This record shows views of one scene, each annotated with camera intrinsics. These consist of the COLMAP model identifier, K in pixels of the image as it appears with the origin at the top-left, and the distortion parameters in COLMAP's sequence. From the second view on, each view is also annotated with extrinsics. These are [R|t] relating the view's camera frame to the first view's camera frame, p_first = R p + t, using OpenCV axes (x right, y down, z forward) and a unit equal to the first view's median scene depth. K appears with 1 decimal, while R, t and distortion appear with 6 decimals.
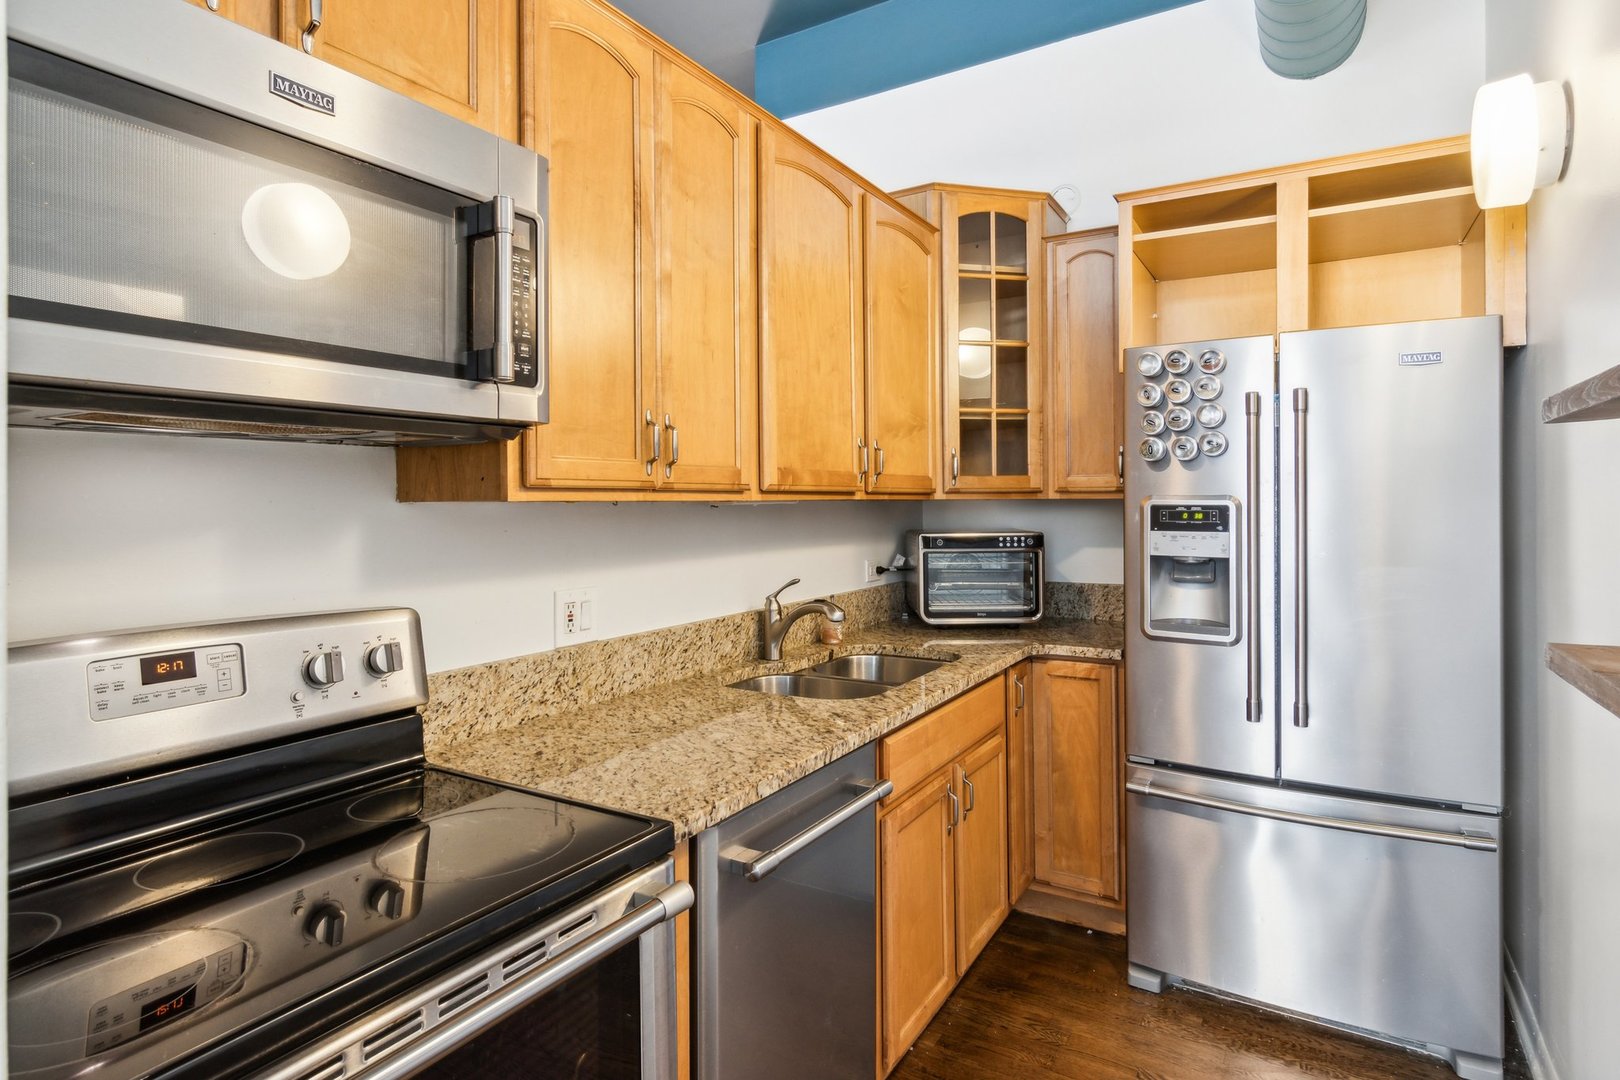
lens RADIAL K [[870.0, 0, 811.3], [0, 870.0, 502.2], [0, 0, 1]] dist [0.004034, 0.000859]
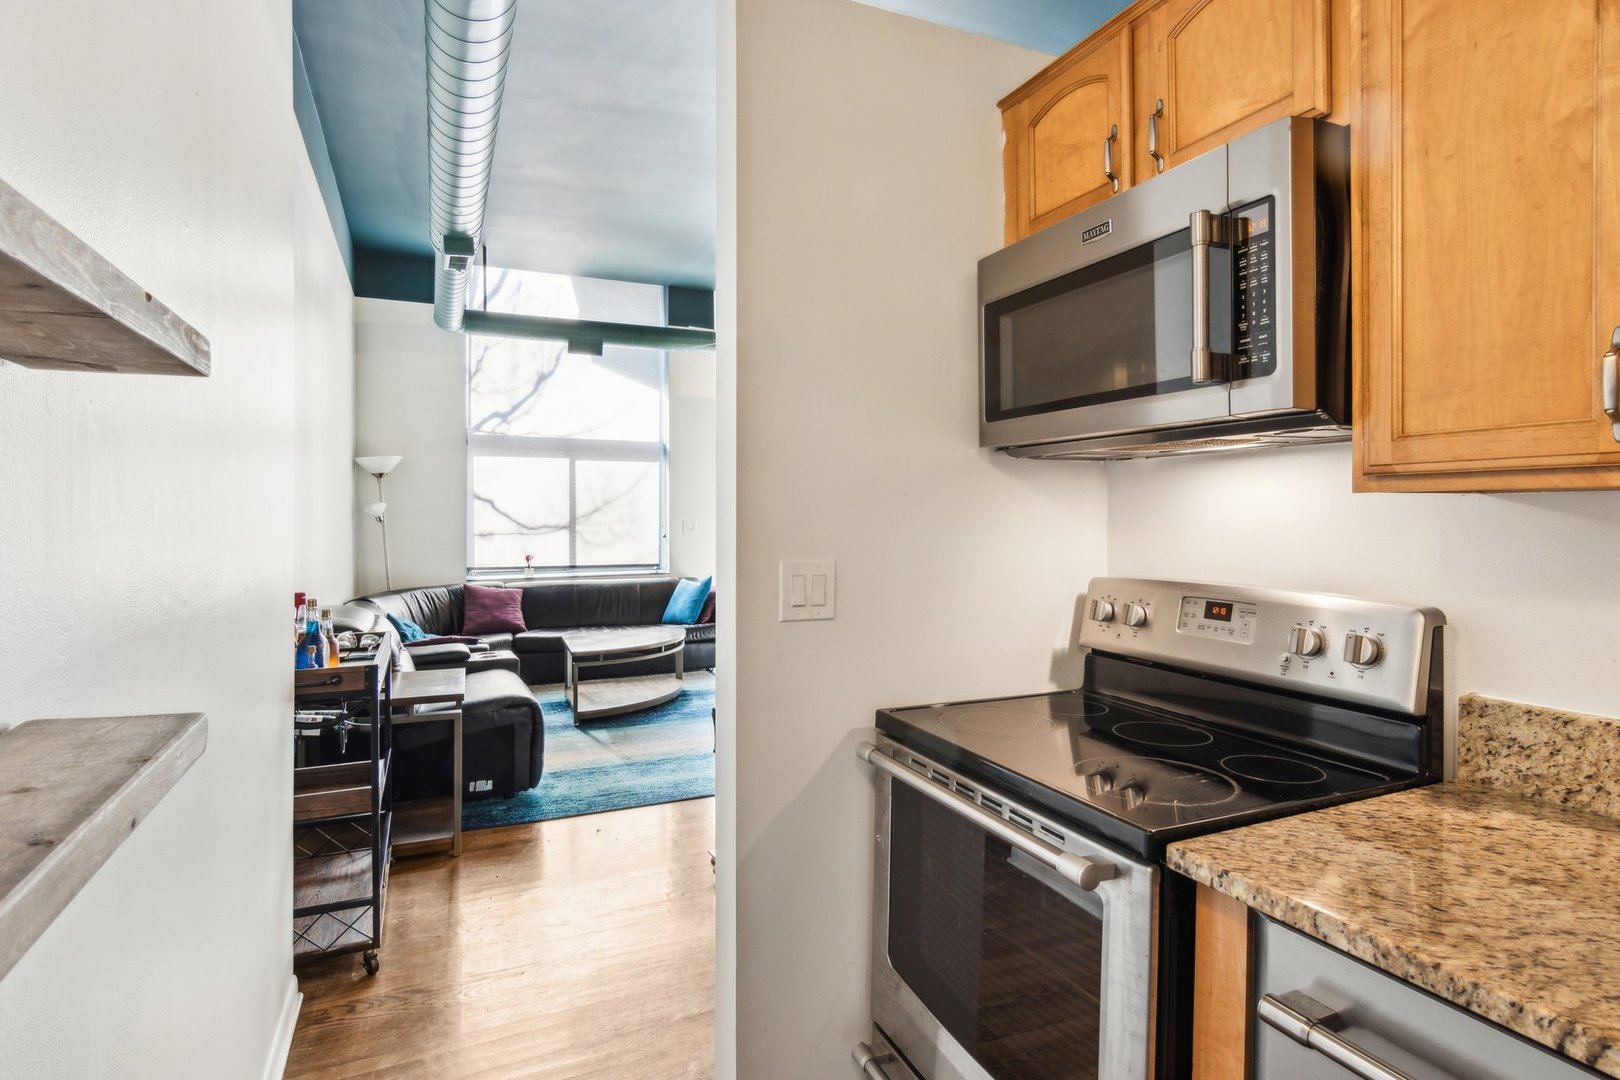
lens RADIAL K [[860.1, 0, 803.6], [0, 860.1, 531.3], [0, 0, 1]] dist [0.012354, 0.000090]
pose [[-0.581033, 0.025996, -0.813465, 0.801137], [0.009030, 0.999634, 0.025496, 0.012782], [0.813830, 0.007469, -0.581055, 1.214645]]
